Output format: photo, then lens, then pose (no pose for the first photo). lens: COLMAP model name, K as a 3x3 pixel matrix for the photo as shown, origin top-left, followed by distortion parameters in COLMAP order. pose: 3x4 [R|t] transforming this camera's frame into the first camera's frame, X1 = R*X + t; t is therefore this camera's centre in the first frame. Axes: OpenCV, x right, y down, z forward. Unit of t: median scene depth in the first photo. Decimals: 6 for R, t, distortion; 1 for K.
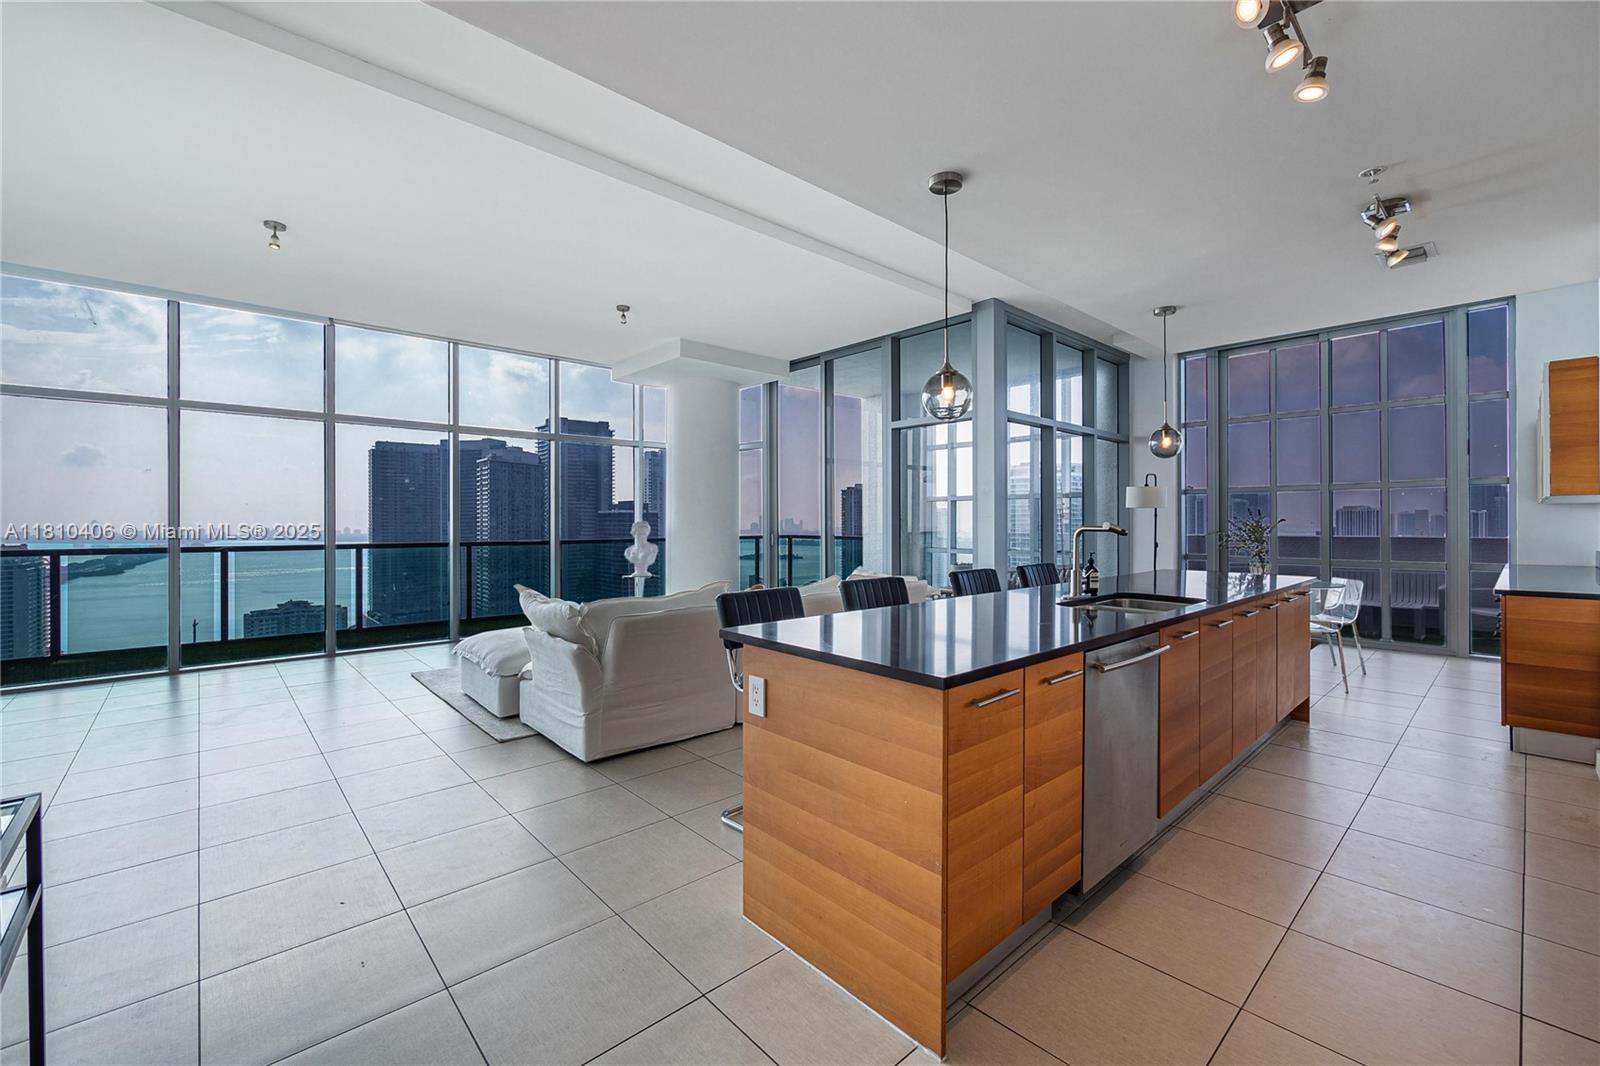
lens RADIAL K [[658.8, 0, 805.9], [0, 658.8, 520.6], [0, 0, 1]] dist [-0.005692, -0.000370]
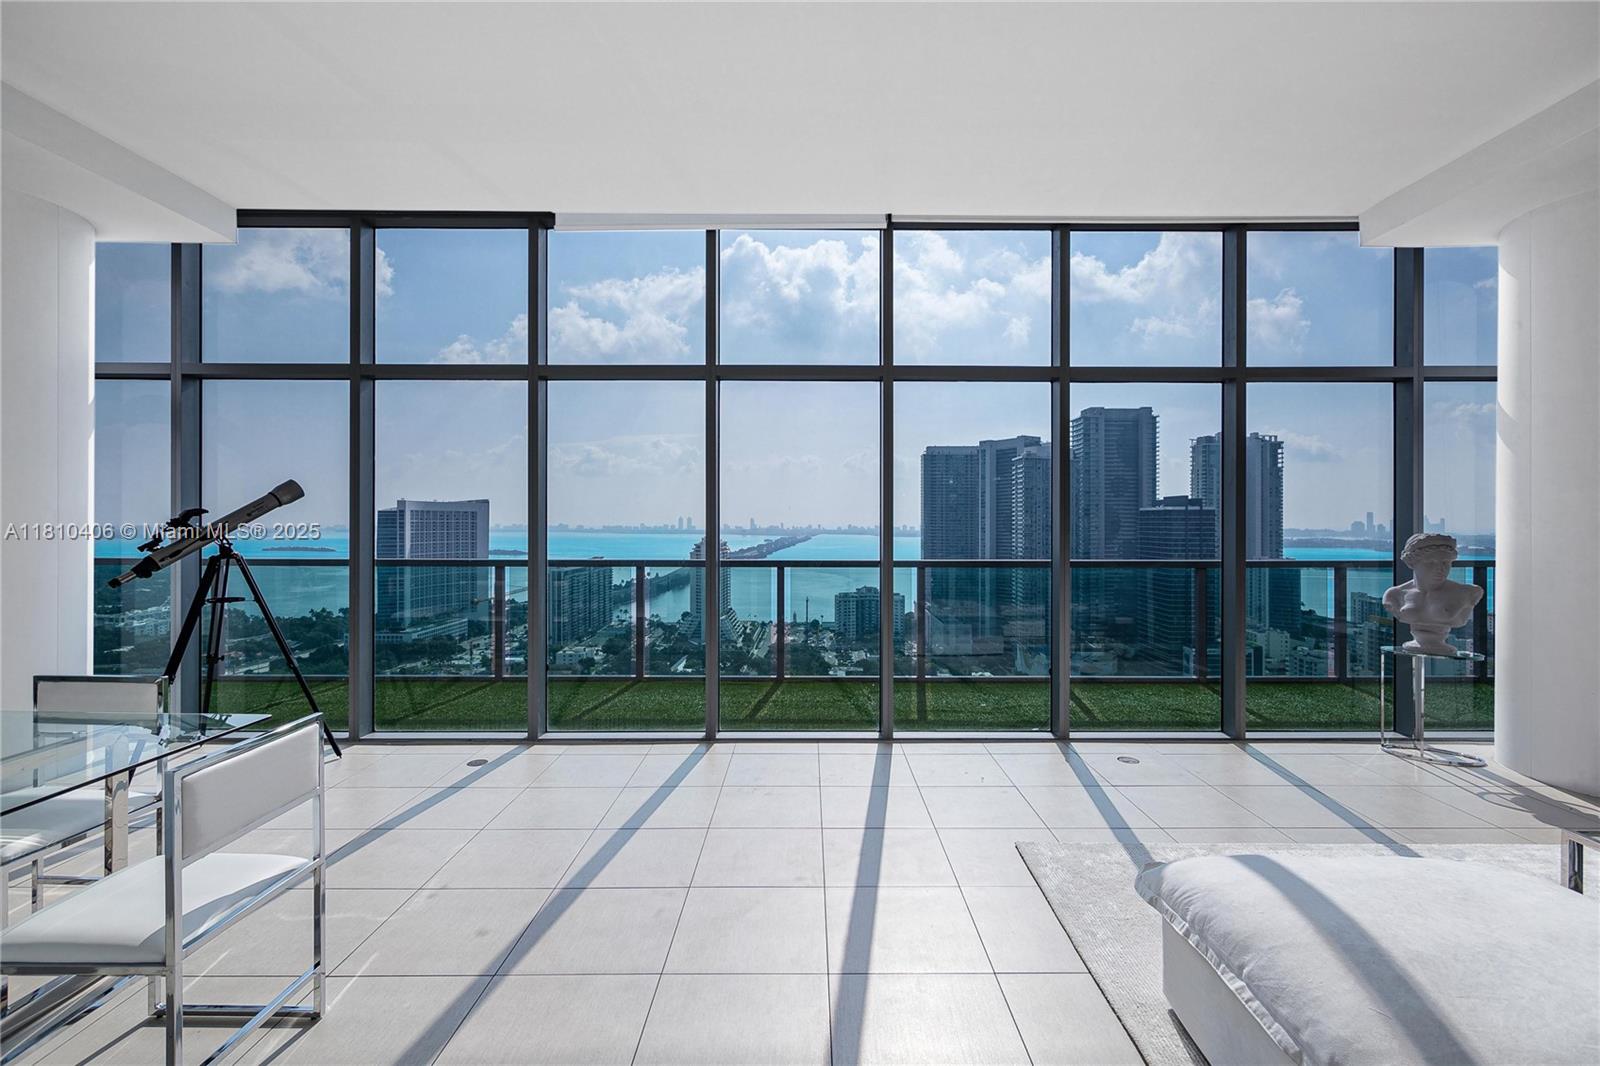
lens RADIAL K [[699.6, 0, 805.0], [0, 699.6, 525.4], [0, 0, 1]] dist [-0.011047, 0.000123]
pose [[0.730402, 0.007868, -0.682972, -0.303887], [-0.001407, 0.999949, 0.010014, -0.013616], [0.683016, -0.006353, 0.730376, 0.428712]]
